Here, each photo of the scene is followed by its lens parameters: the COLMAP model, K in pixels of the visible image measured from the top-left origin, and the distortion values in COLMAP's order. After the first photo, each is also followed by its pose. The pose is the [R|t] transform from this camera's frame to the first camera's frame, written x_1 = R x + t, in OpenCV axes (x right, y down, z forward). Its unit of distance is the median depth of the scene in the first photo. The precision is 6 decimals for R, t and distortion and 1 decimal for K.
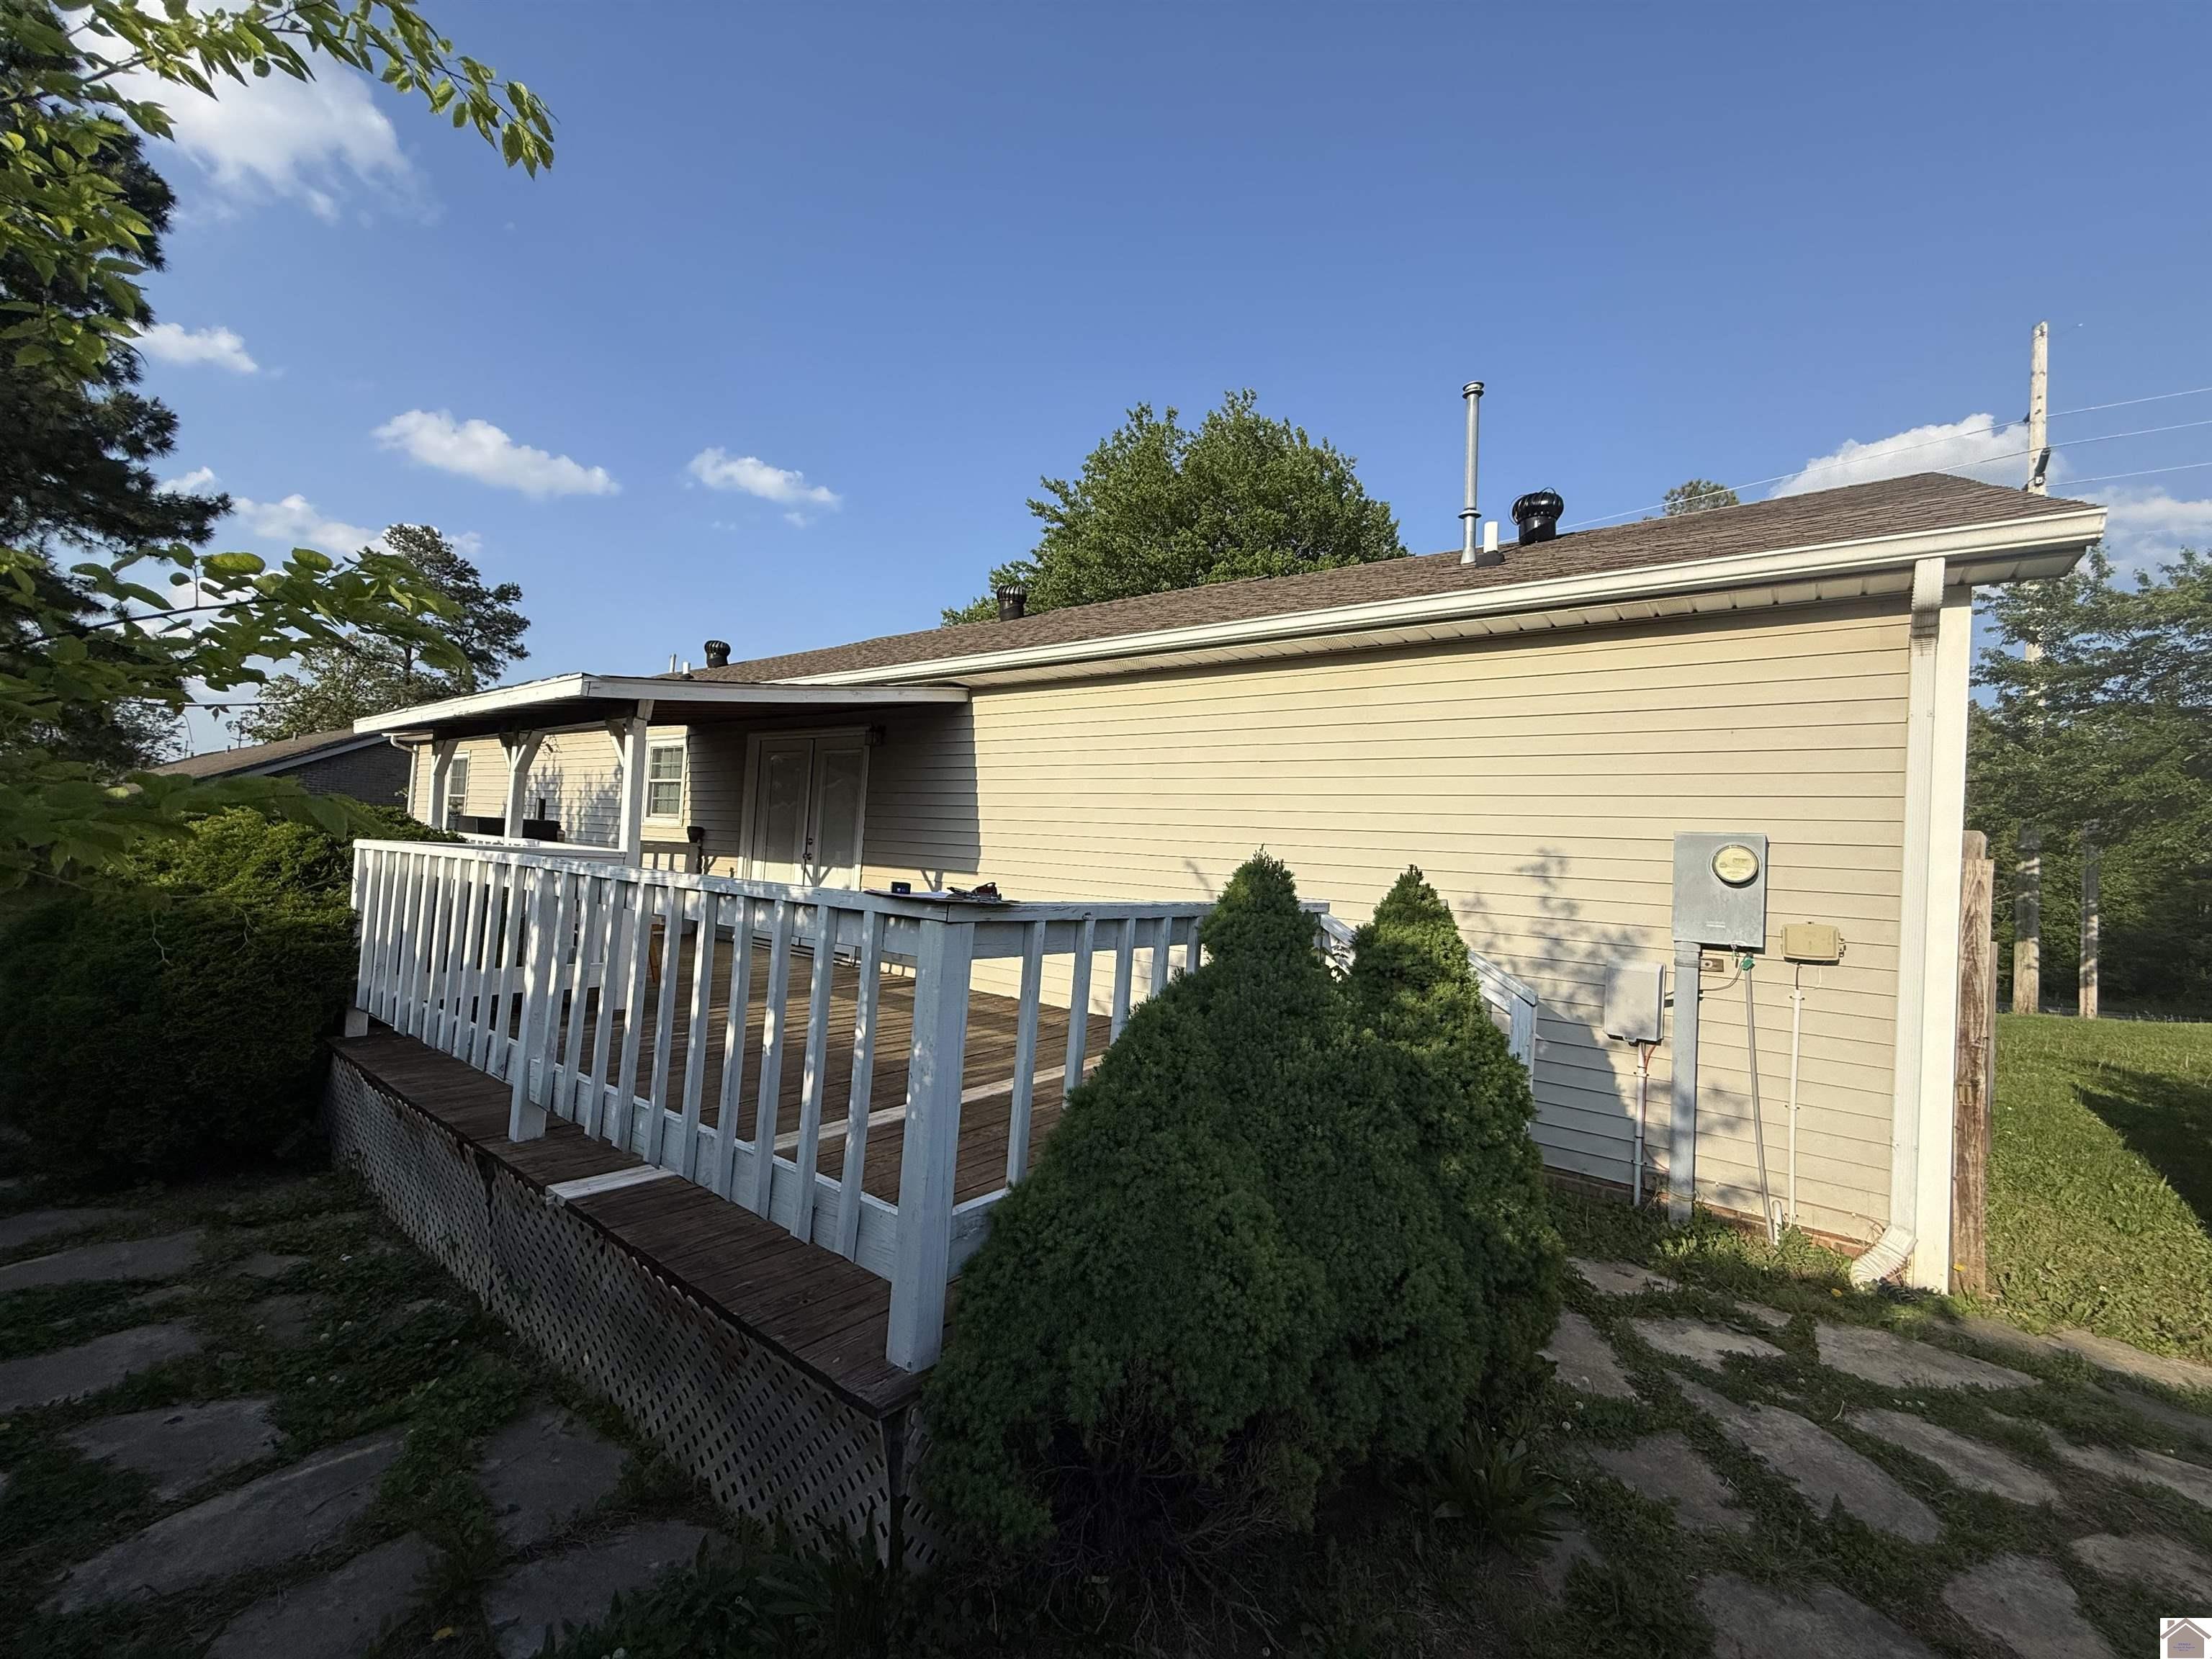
lens RADIAL K [[883.2, 0, 1102.9], [0, 883.2, 834.3], [0, 0, 1]] dist [0.000522, -0.000139]
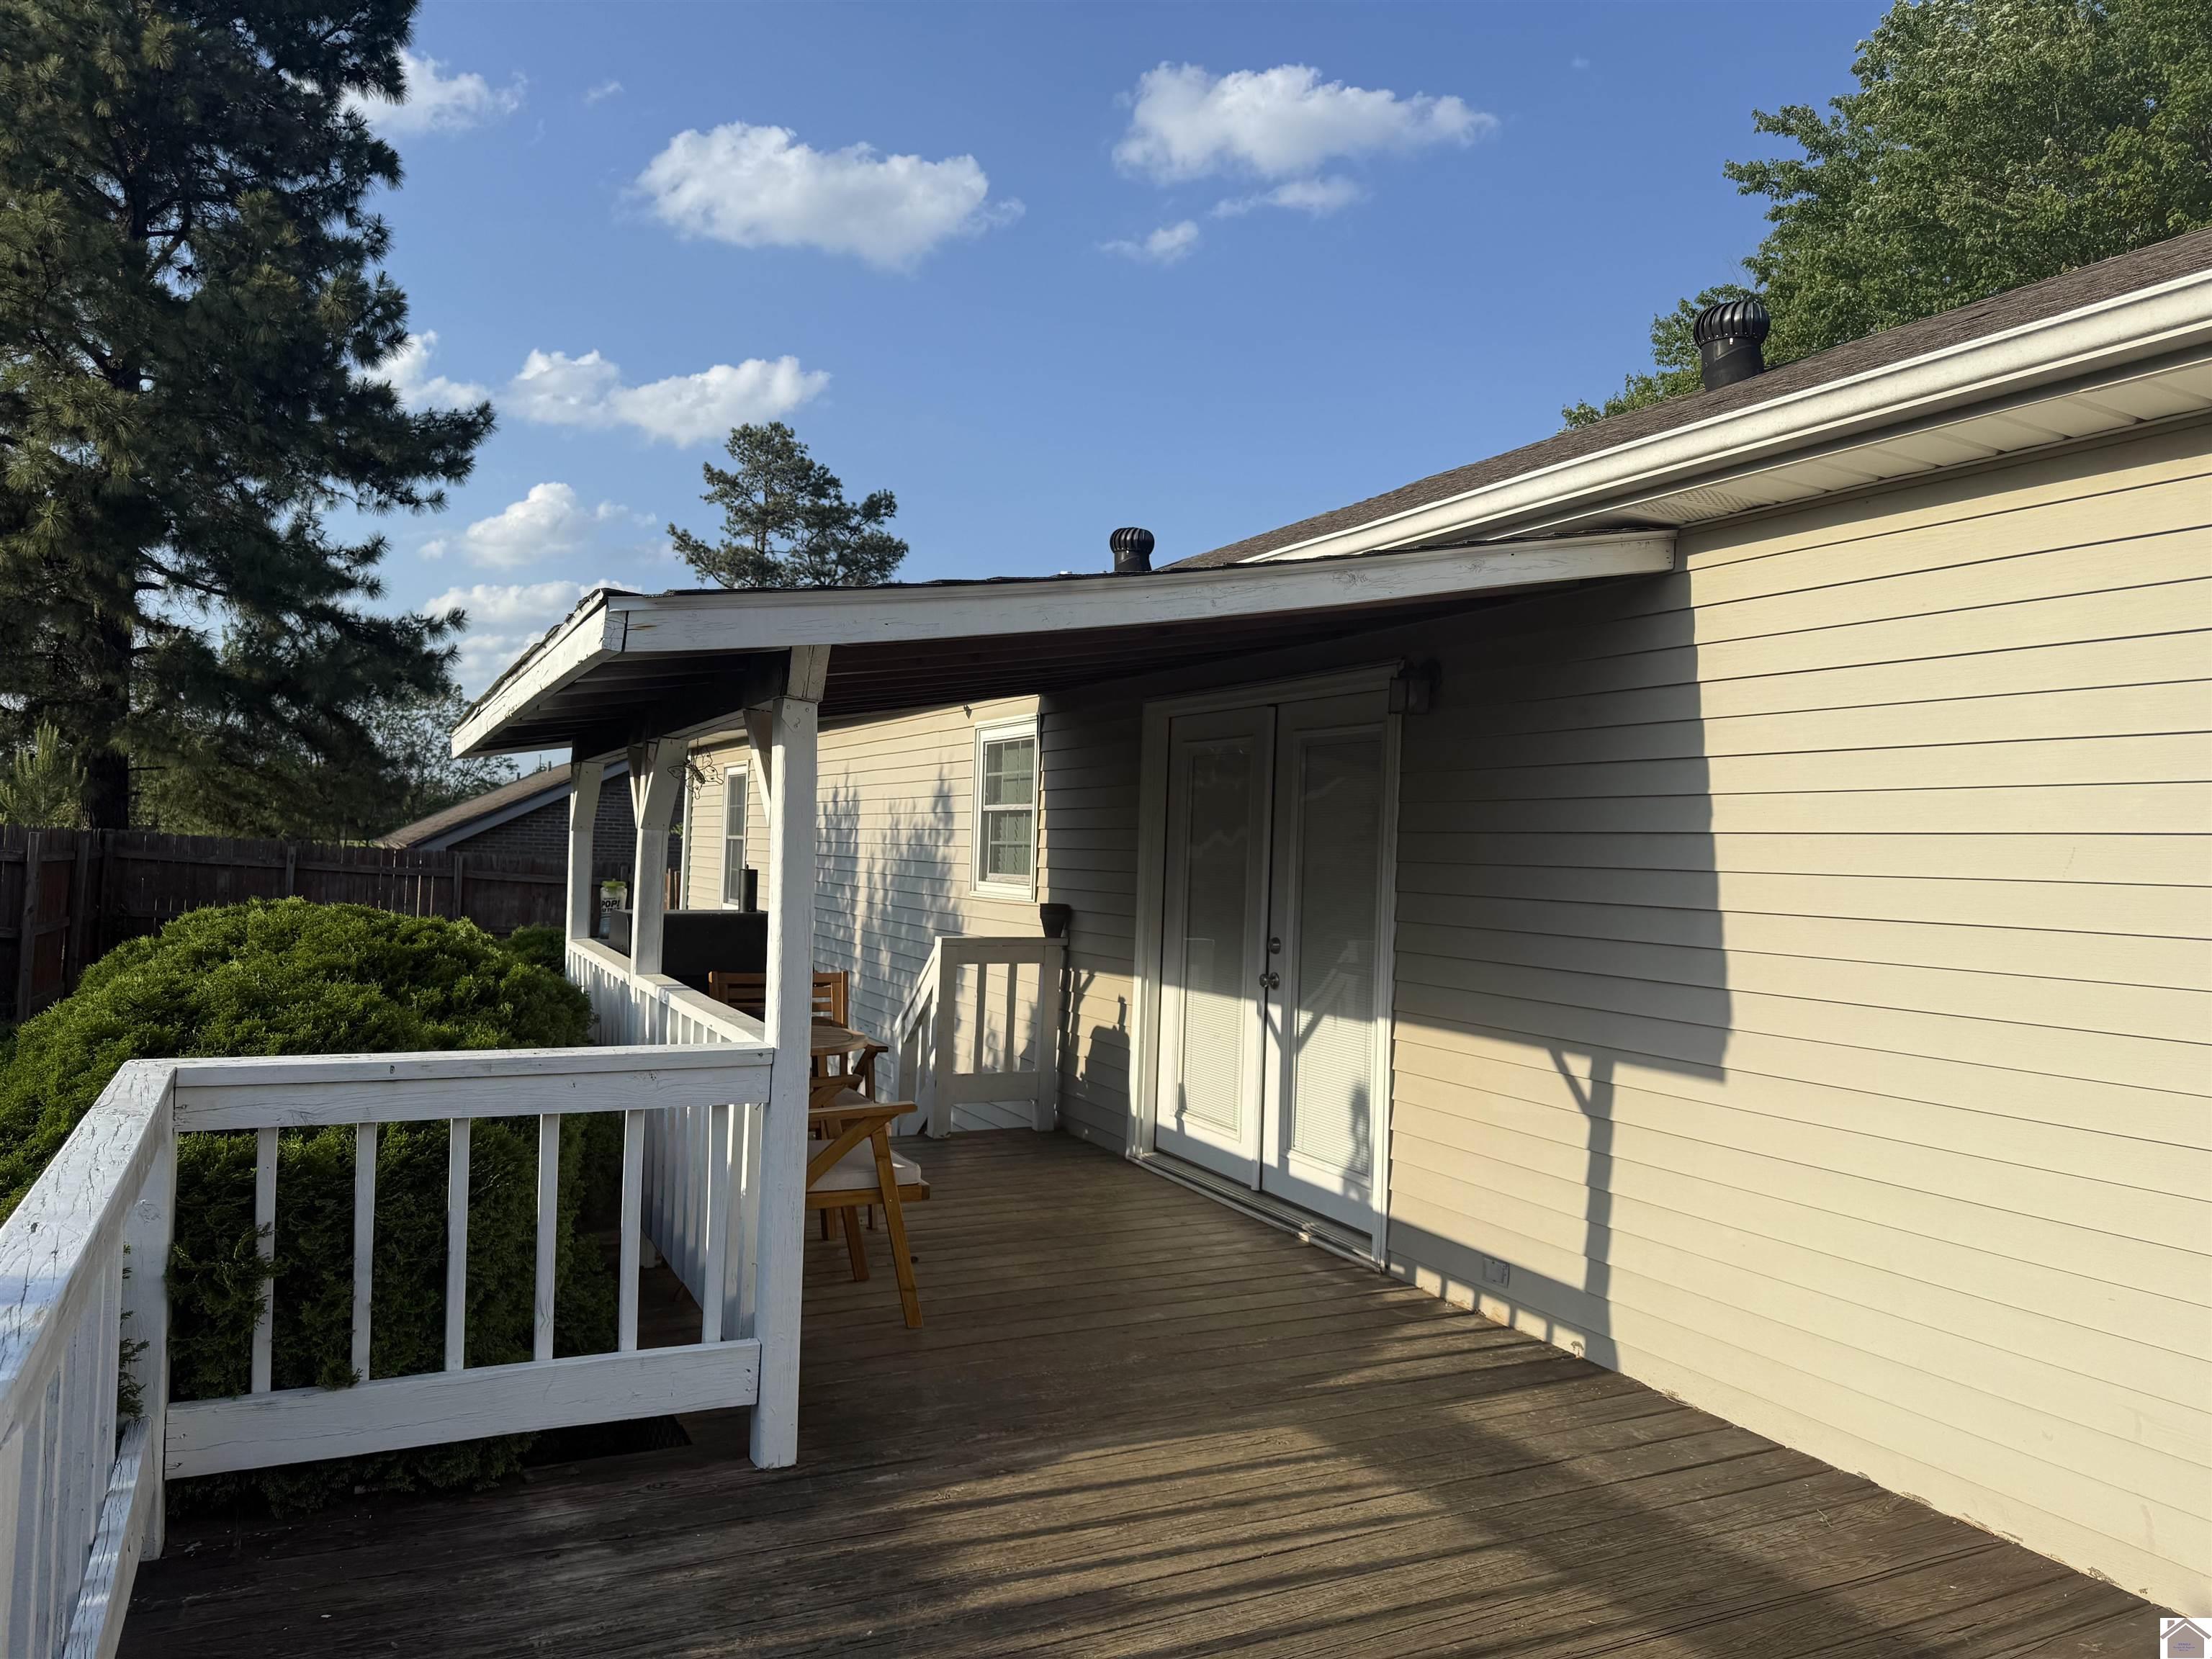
lens RADIAL K [[1540.1, 0, 1106.0], [0, 1540.1, 829.5], [0, 0, 1]] dist [0.102850, -0.173431]
pose [[0.893164, -0.036602, -0.448240, -0.038152], [0.032074, 0.999329, -0.017690, -0.020843], [0.448587, 0.001423, 0.893738, 0.165875]]
